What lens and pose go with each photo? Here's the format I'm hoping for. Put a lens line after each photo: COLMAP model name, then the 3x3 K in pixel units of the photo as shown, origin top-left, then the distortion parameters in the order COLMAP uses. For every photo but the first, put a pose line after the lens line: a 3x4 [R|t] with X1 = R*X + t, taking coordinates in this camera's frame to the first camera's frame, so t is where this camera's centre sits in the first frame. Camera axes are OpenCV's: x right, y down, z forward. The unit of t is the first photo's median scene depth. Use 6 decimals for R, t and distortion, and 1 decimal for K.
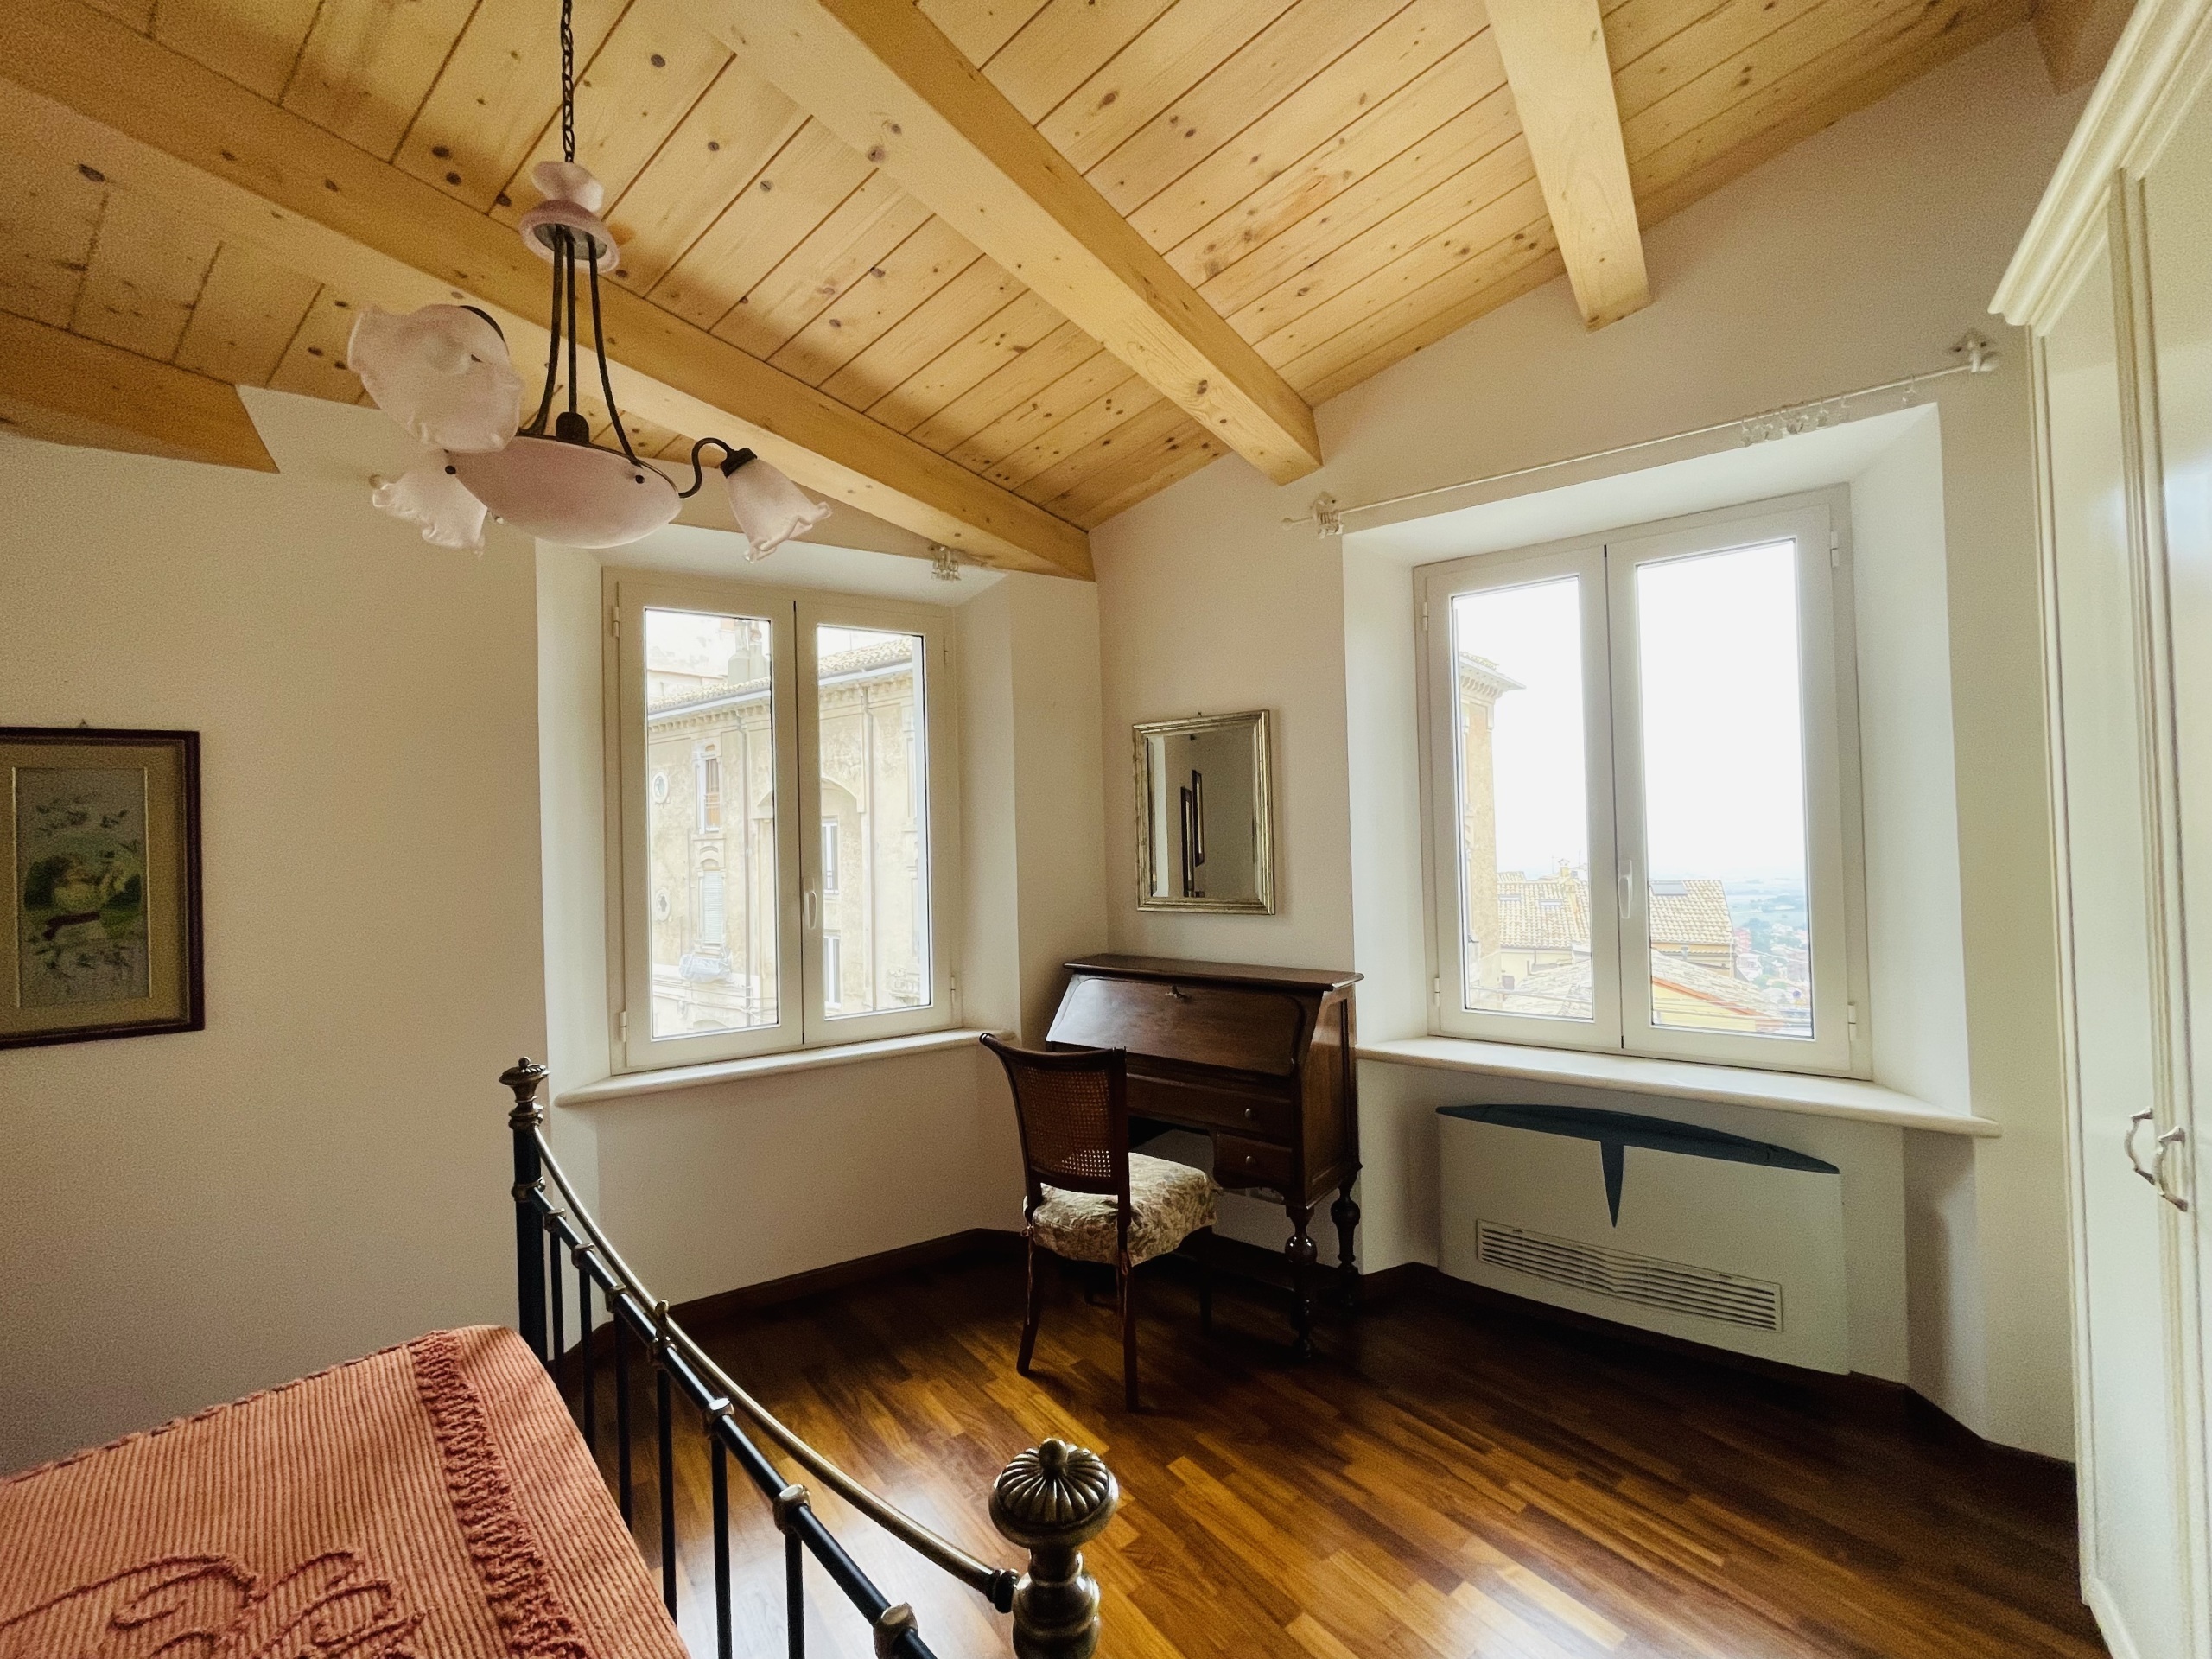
lens RADIAL K [[915.0, 0, 1105.2], [0, 915.0, 823.6], [0, 0, 1]] dist [0.000834, 0.000094]
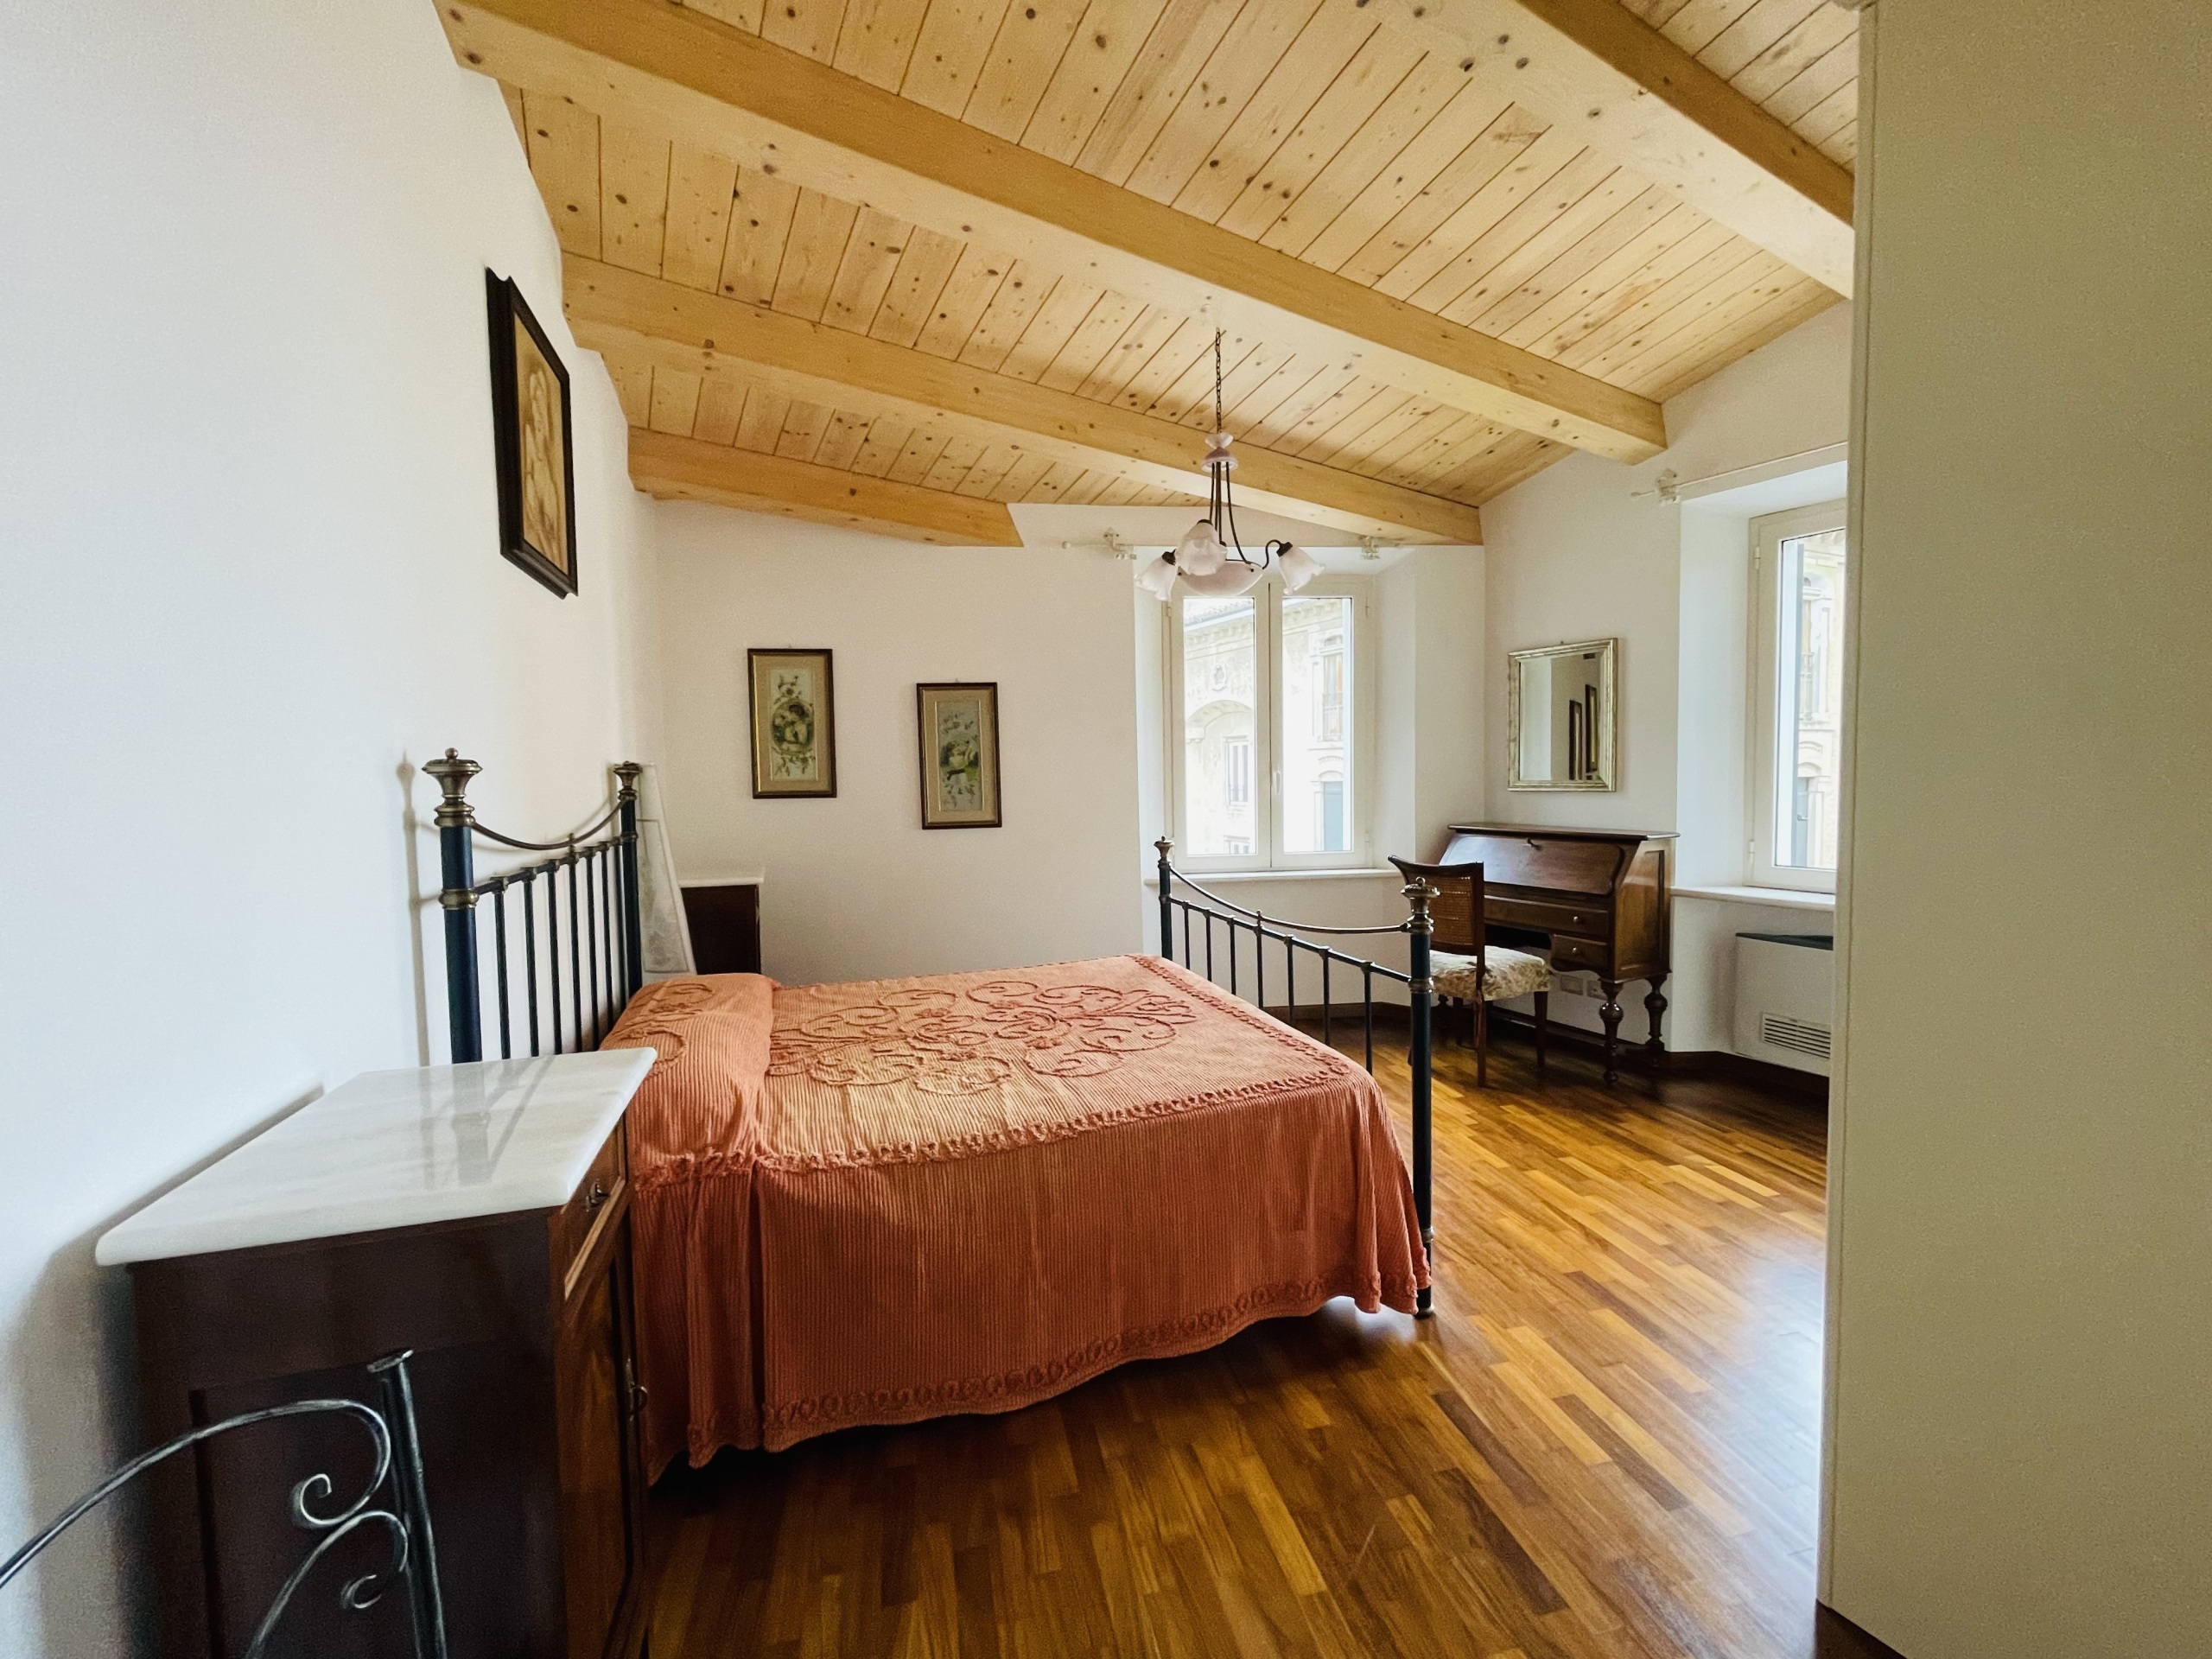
lens RADIAL K [[901.0, 0, 1114.5], [0, 901.0, 828.2], [0, 0, 1]] dist [-0.008101, -0.000200]
pose [[0.912173, 0.032852, -0.408487, 0.064078], [0.004049, 0.996011, 0.089144, 0.037442], [0.409786, -0.082969, 0.908400, -0.597356]]
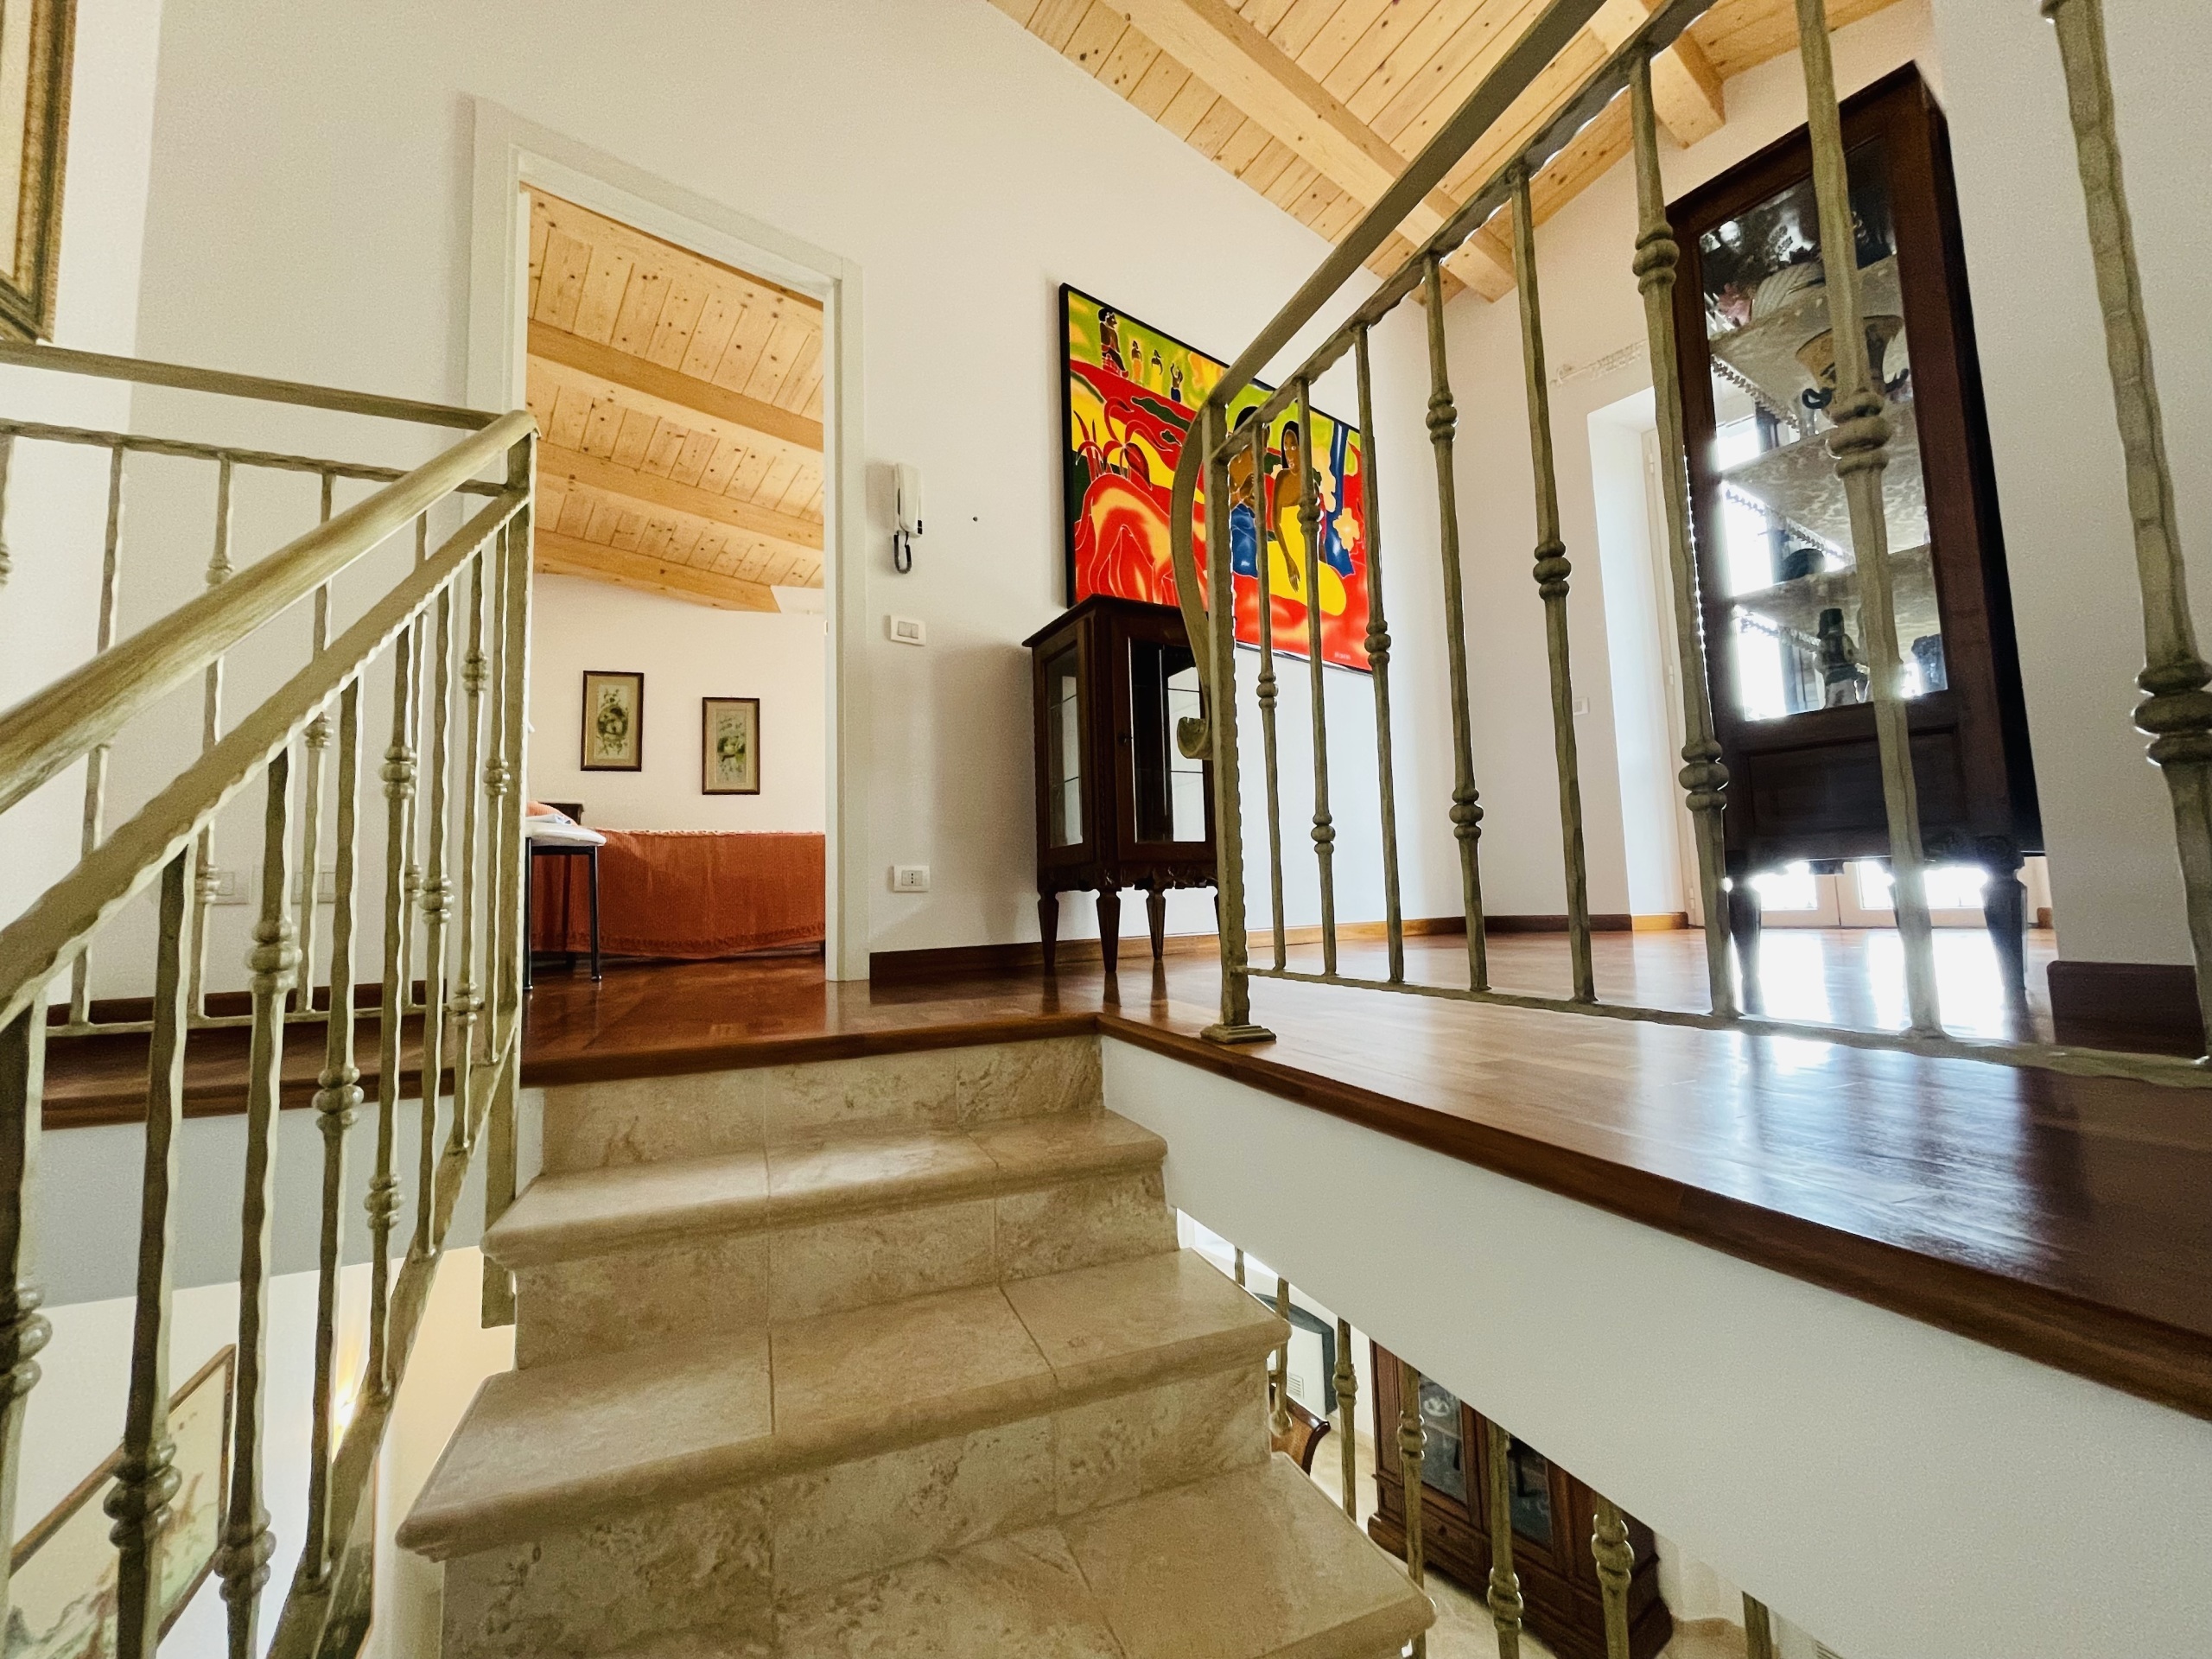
lens RADIAL K [[915.0, 0, 1105.2], [0, 915.0, 823.6], [0, 0, 1]] dist [0.000834, 0.000094]
pose [[0.959767, -0.031058, -0.279074, 0.774831], [0.011967, 0.997485, -0.069854, 0.439244], [0.280541, 0.063704, 0.957726, -1.274217]]
